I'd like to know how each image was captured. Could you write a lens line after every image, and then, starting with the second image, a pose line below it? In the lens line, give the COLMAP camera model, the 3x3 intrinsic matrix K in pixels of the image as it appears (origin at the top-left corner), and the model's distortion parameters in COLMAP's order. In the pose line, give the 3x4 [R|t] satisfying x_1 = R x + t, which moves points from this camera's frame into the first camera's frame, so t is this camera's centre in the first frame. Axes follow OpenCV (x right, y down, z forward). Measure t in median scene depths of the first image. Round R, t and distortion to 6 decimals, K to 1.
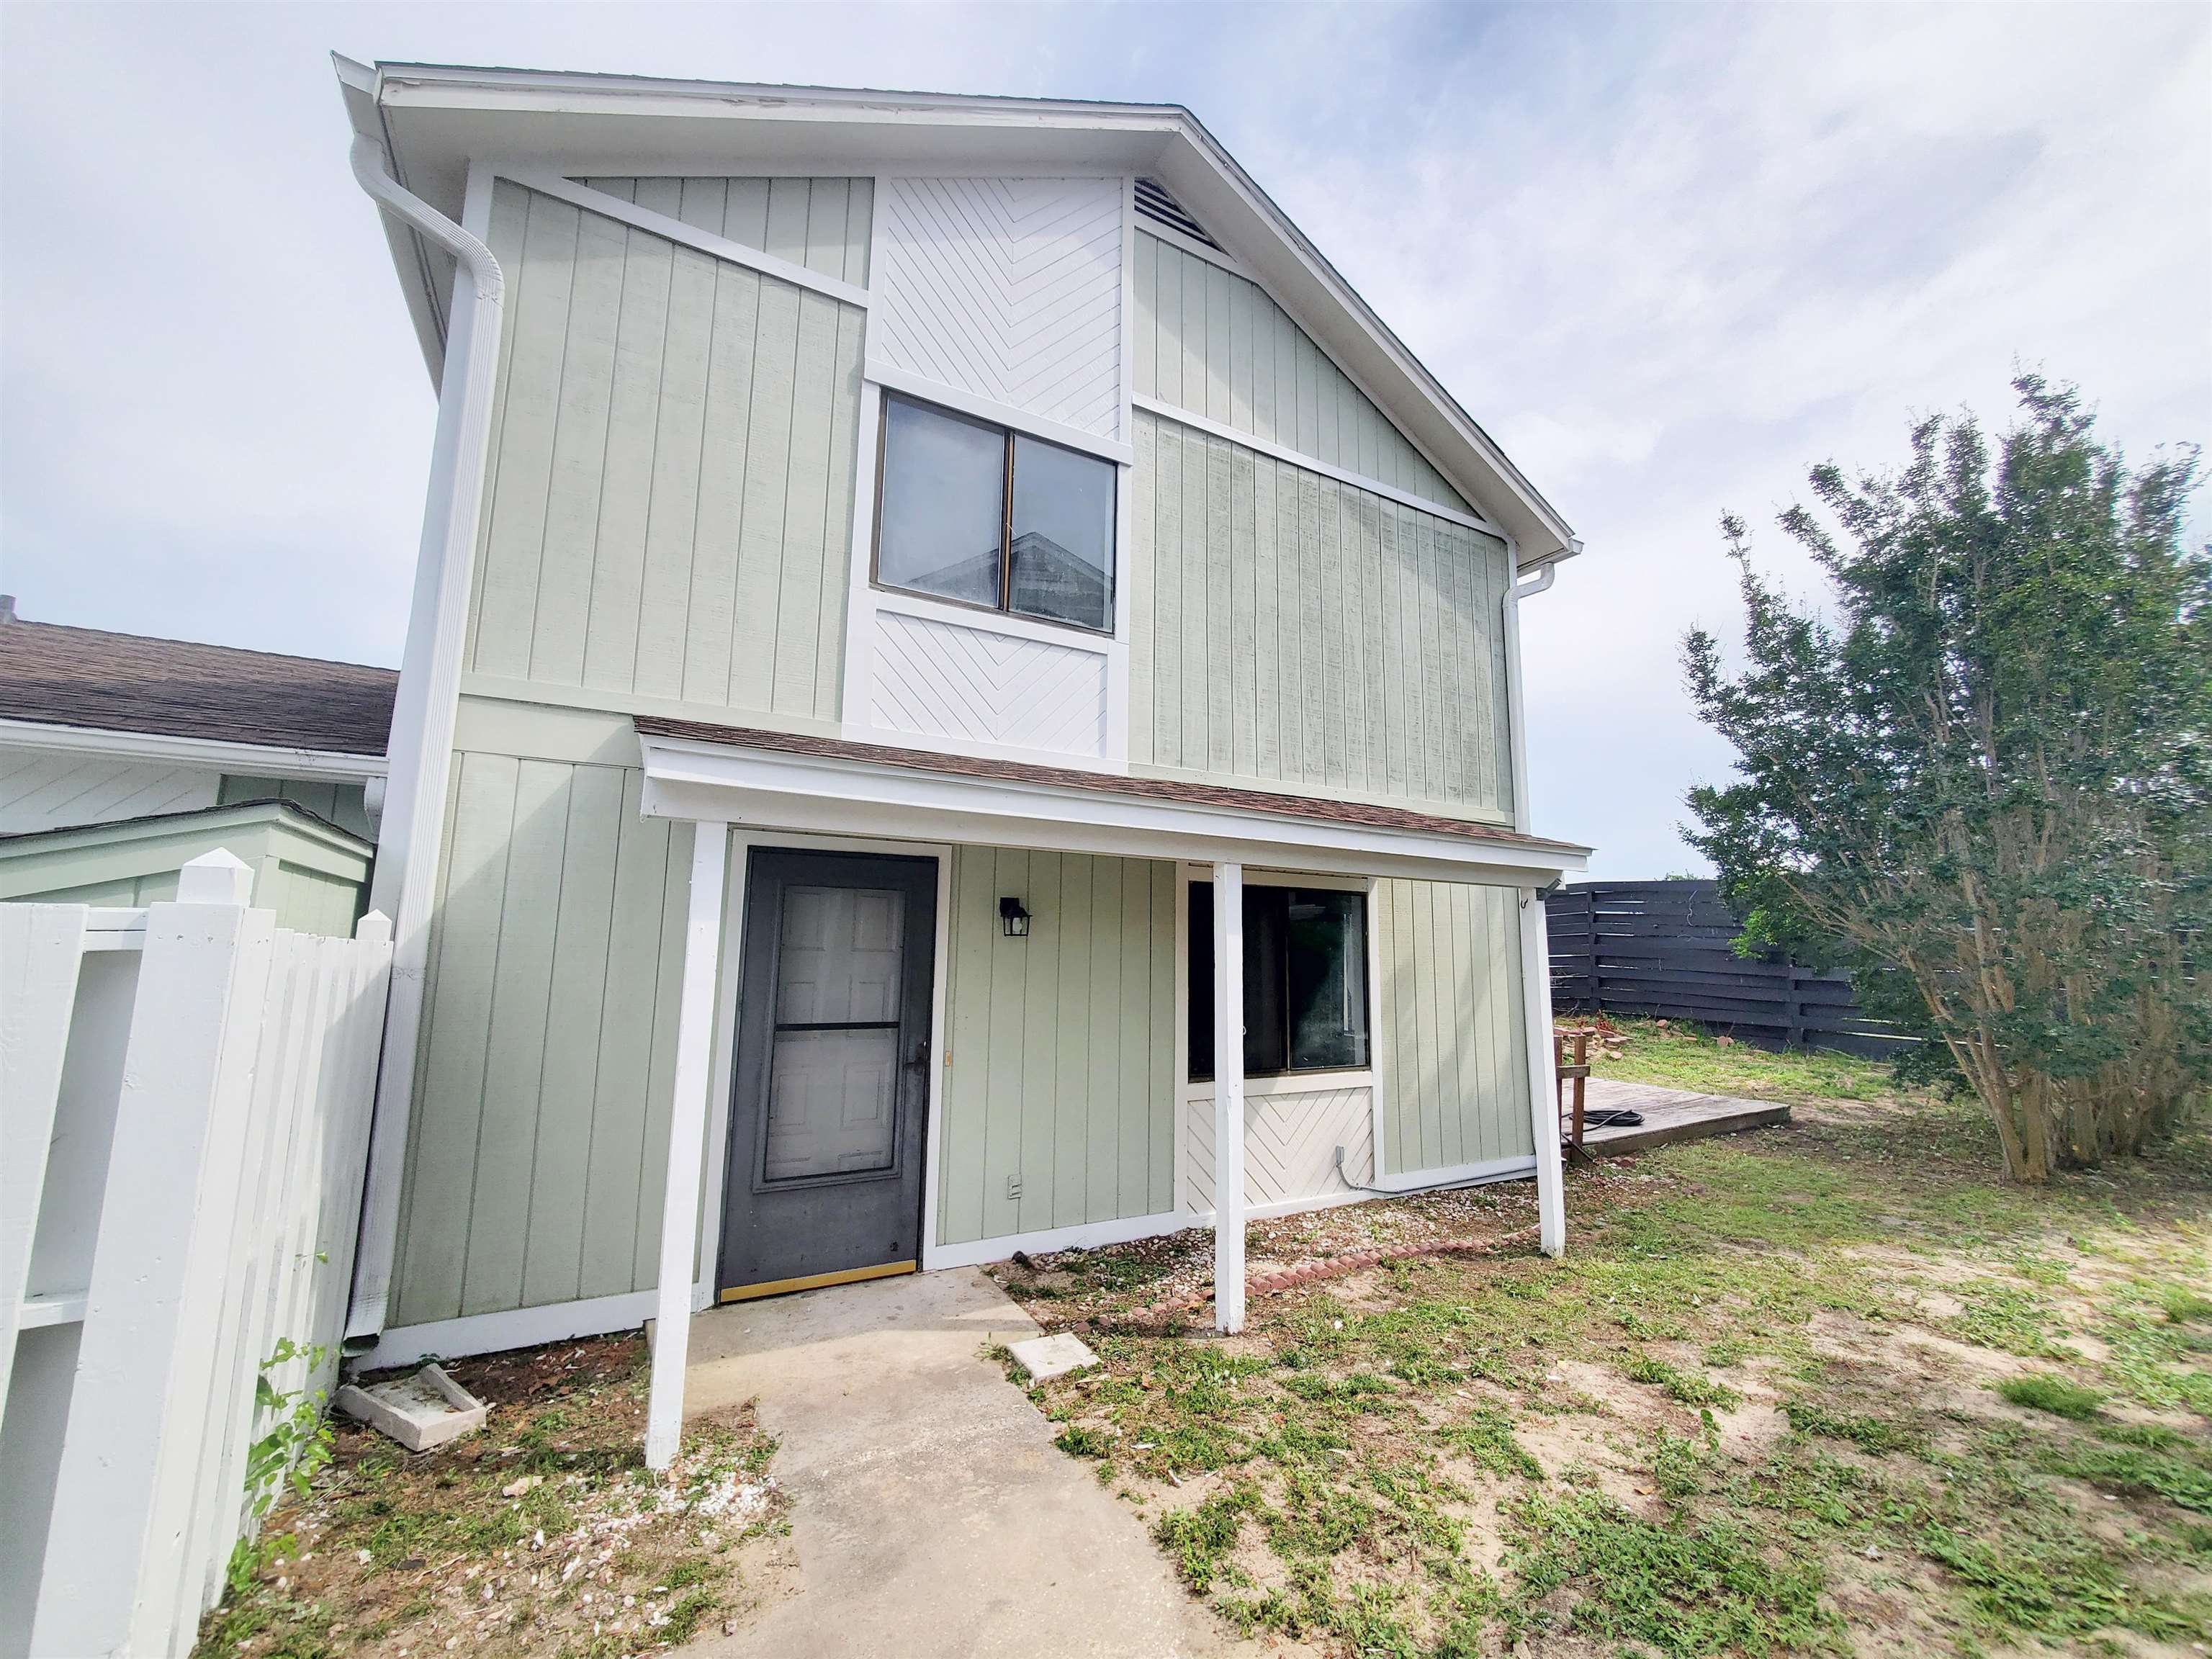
lens RADIAL K [[883.3, 0, 1102.2], [0, 883.3, 821.8], [0, 0, 1]] dist [-0.000746, -0.000360]
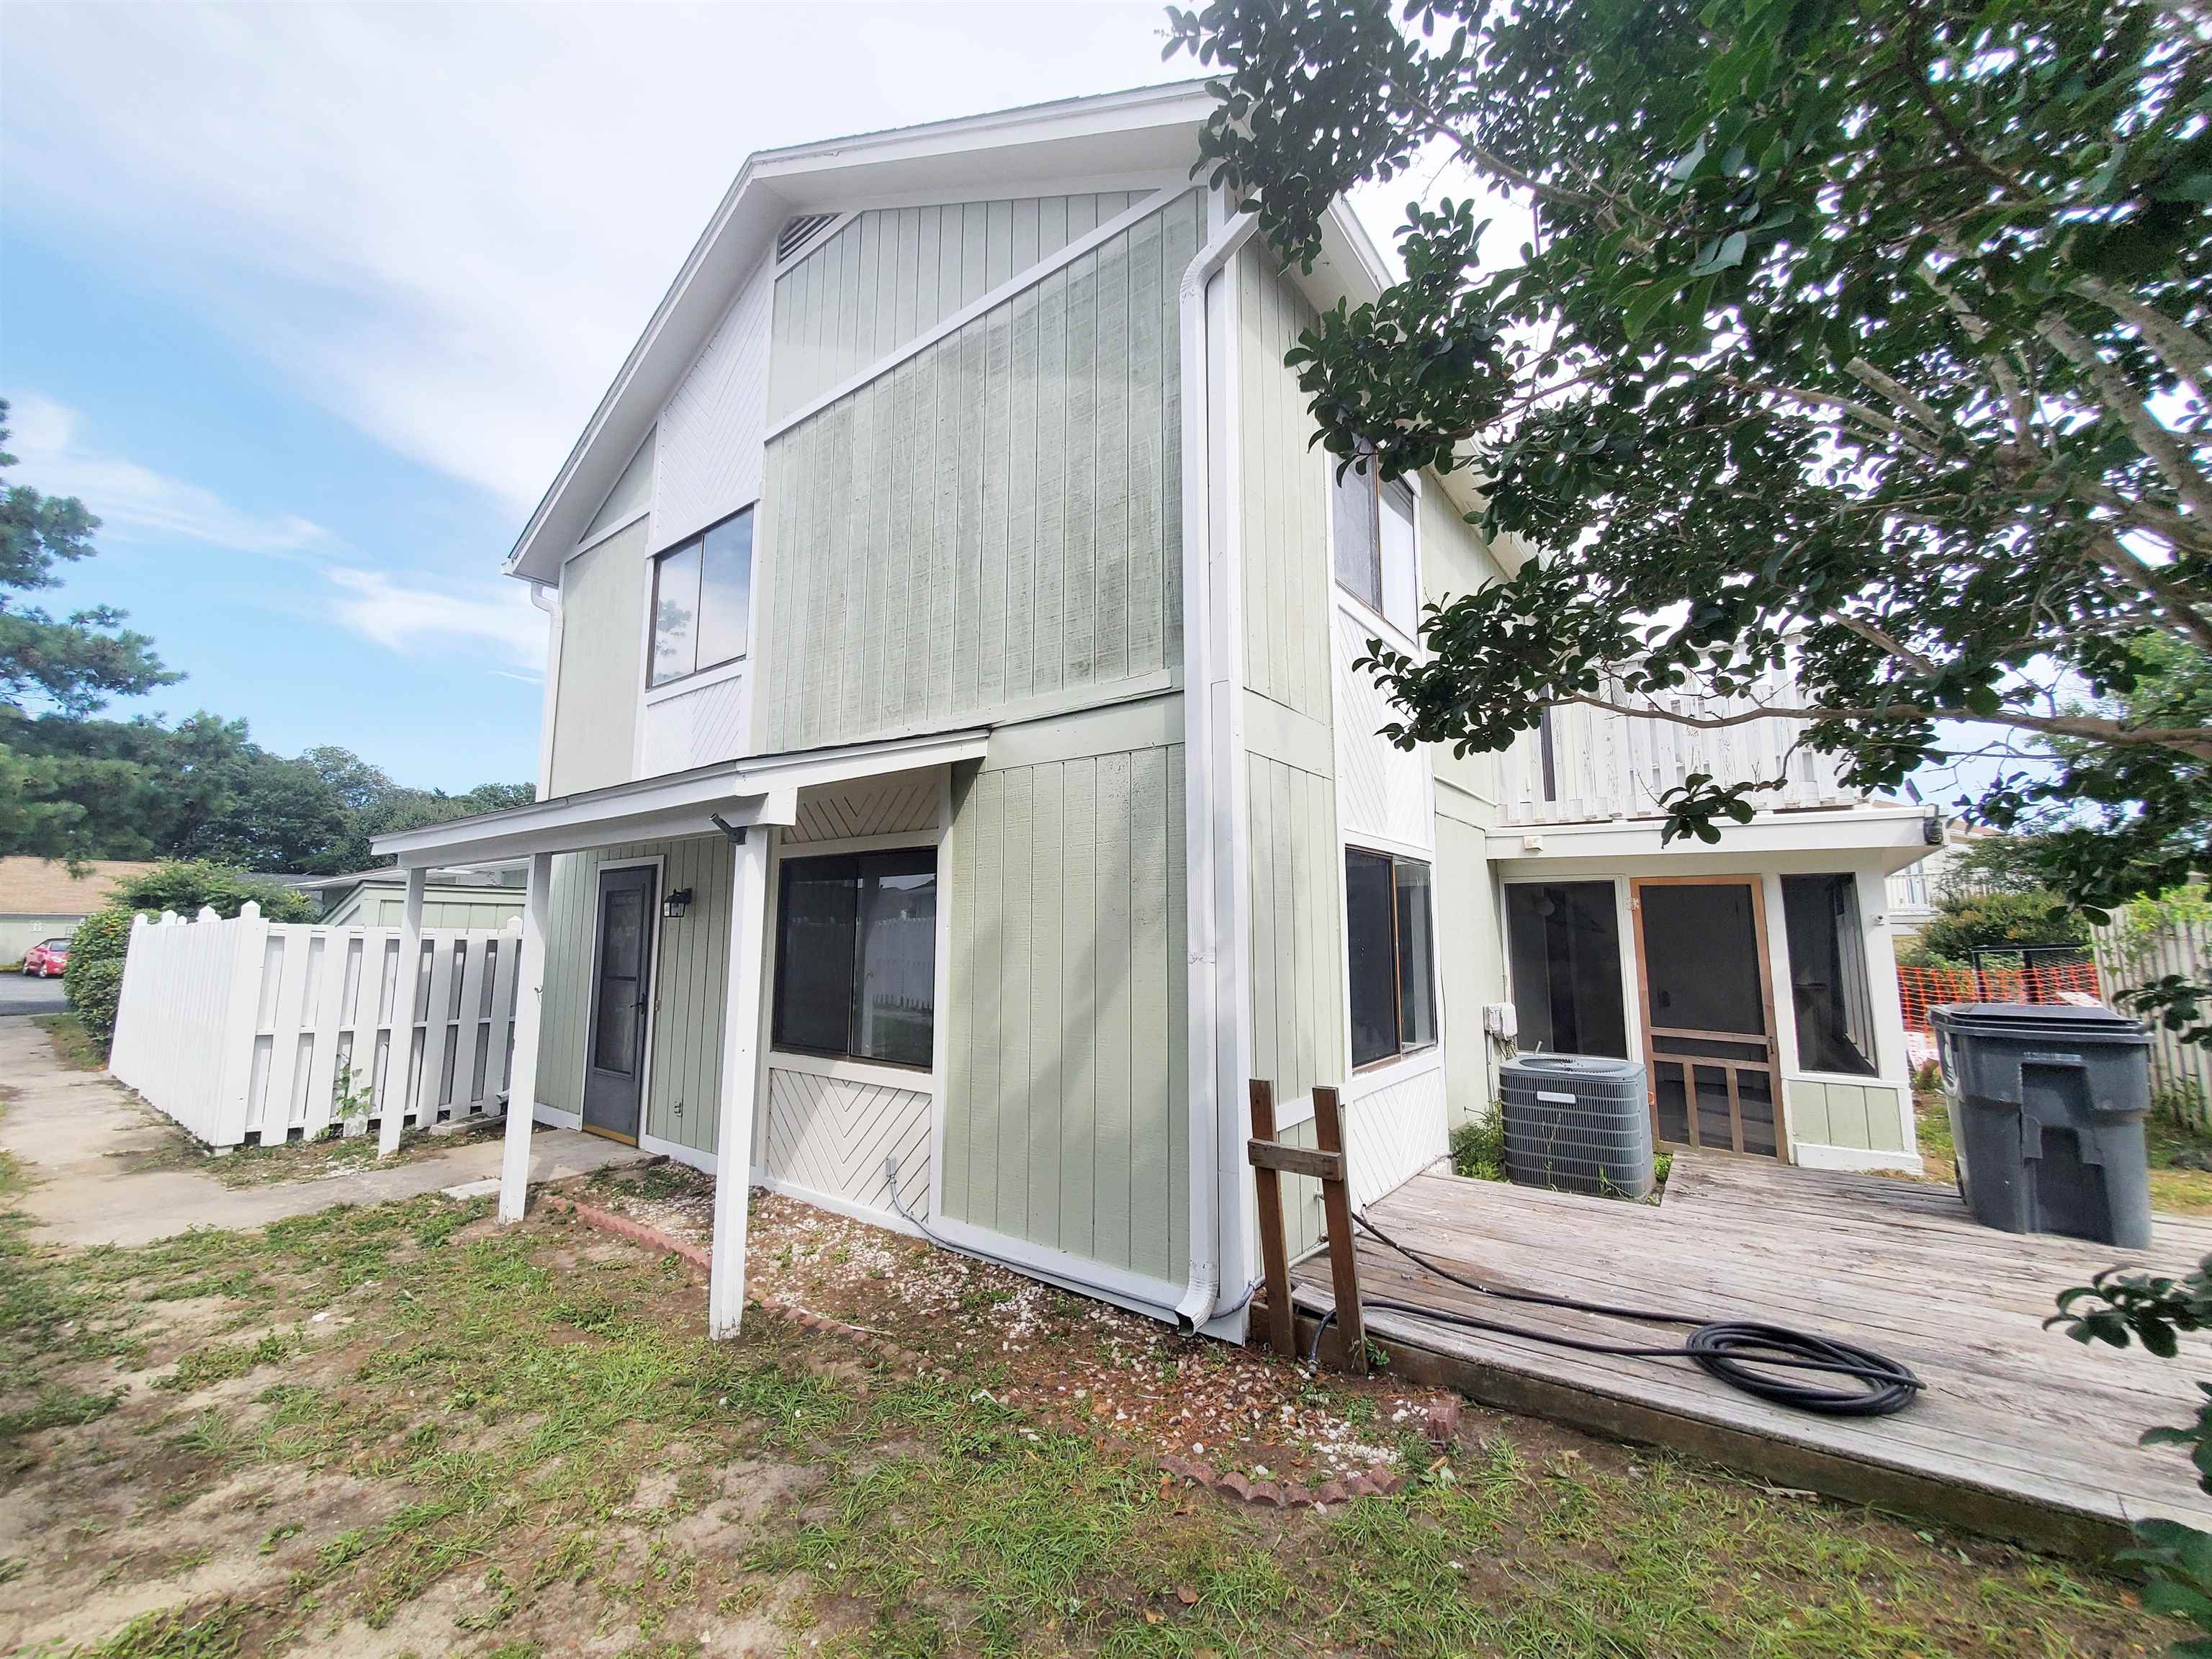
lens RADIAL K [[875.9, 0, 1103.9], [0, 875.9, 821.2], [0, 0, 1]] dist [-0.001370, -0.000344]
pose [[0.402137, -0.132026, -0.906010, 1.410631], [0.137248, 0.987060, -0.082918, 0.189579], [0.905234, -0.091004, 0.415054, 1.081556]]
